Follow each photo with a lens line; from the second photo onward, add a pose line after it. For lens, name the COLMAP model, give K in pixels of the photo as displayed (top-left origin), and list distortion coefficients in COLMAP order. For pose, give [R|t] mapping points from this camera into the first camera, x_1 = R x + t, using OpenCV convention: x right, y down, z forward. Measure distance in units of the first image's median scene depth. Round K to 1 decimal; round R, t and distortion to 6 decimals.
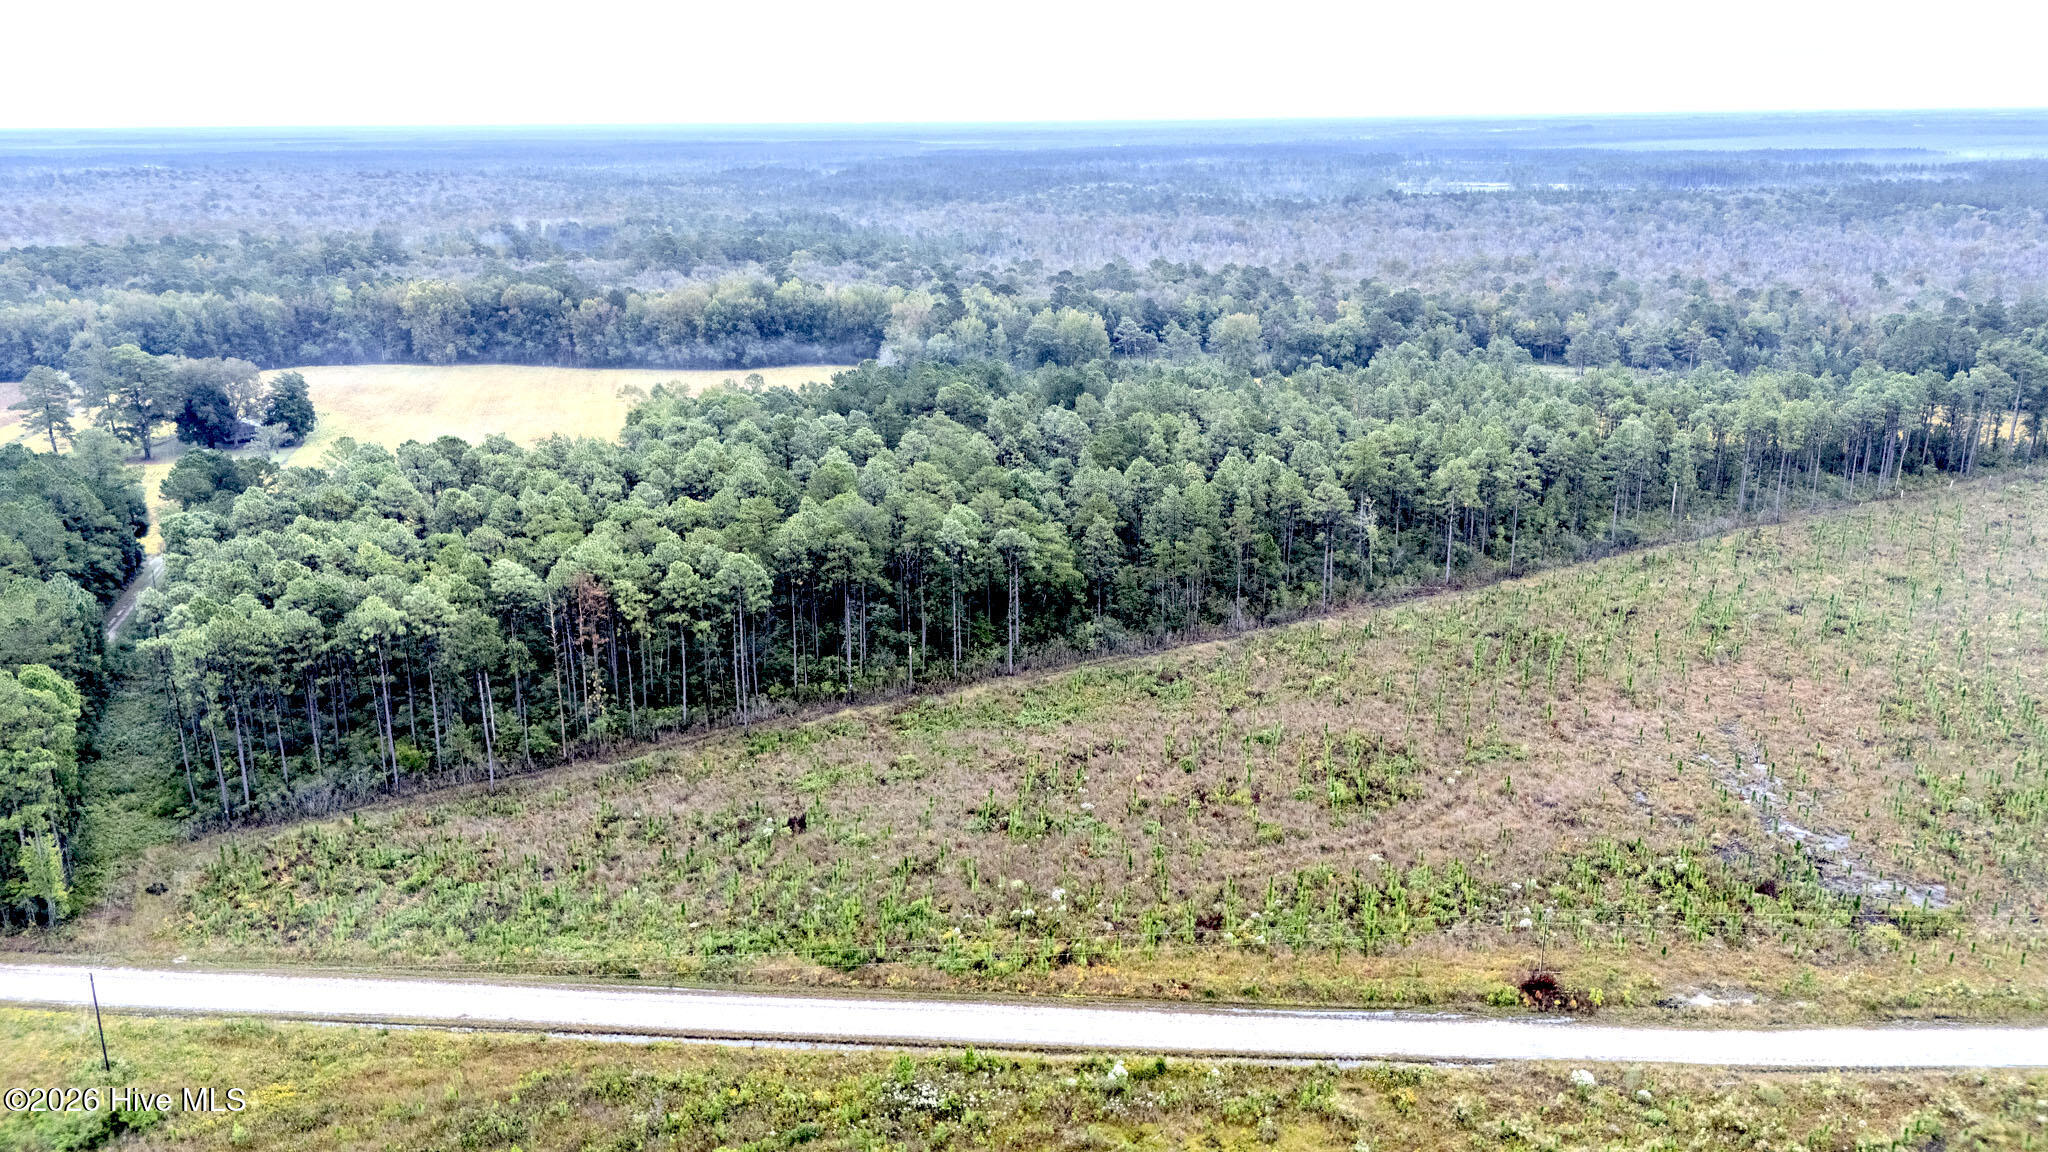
lens RADIAL K [[1512.1, 0, 1024.0], [0, 1512.1, 576.0], [0, 0, 1]] dist [0.073777, -0.055151]
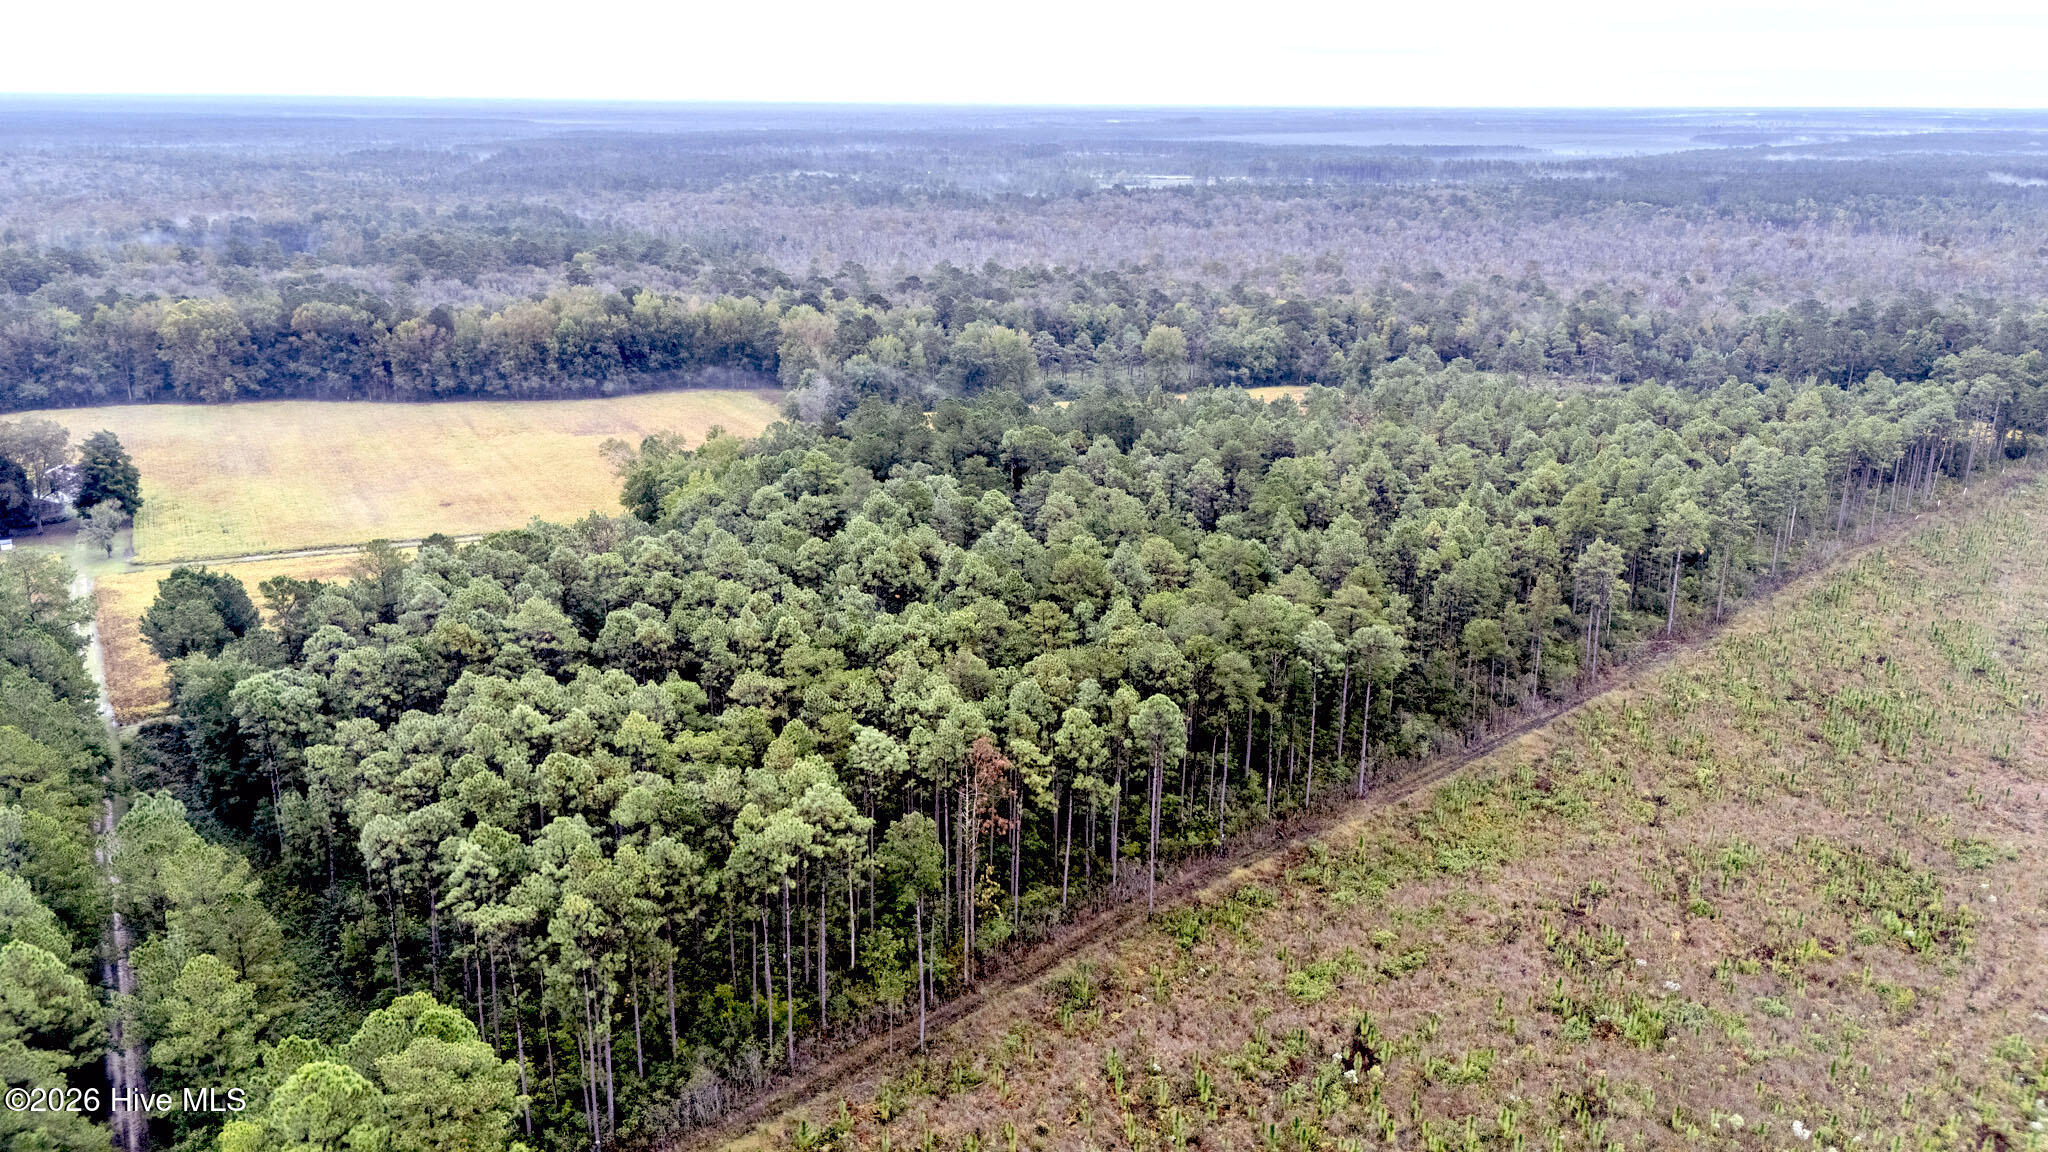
lens RADIAL K [[1512.1, 0, 1024.0], [0, 1512.1, 576.0], [0, 0, 1]] dist [0.073777, -0.055151]
pose [[0.968881, -0.059278, 0.240326, -0.166157], [0.056910, 0.998238, 0.016790, -0.035353], [-0.240898, -0.002590, 0.970547, 0.096793]]
